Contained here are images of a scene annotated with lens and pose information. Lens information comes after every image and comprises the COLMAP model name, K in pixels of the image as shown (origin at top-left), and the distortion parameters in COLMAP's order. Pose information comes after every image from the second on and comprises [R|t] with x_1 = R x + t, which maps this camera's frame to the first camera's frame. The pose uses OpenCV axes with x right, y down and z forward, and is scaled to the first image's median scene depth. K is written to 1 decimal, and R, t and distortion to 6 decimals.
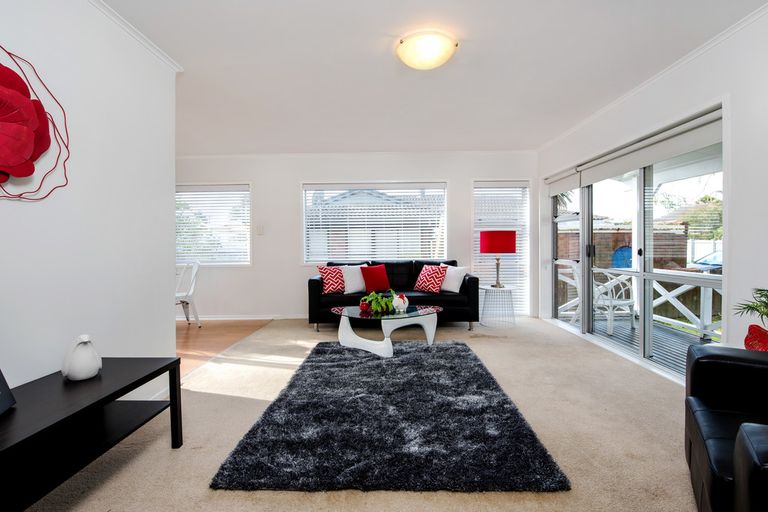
lens RADIAL K [[344.9, 0, 387.1], [0, 344.9, 249.9], [0, 0, 1]] dist [-0.011617, -0.000359]
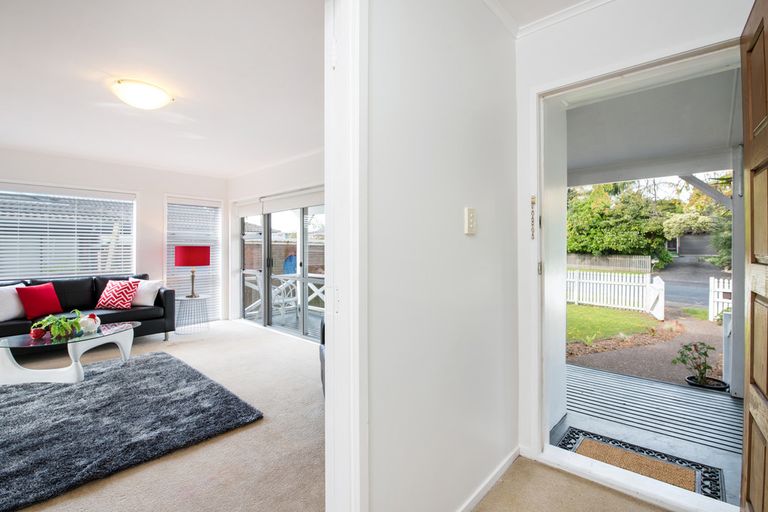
lens RADIAL K [[344.9, 0, 387.1], [0, 344.9, 249.9], [0, 0, 1]] dist [-0.011617, -0.000359]
pose [[0.642575, 0.007622, 0.766185, -0.132393], [0.004320, 0.999899, -0.013570, -0.026537], [-0.766210, 0.012030, 0.642477, -0.197081]]
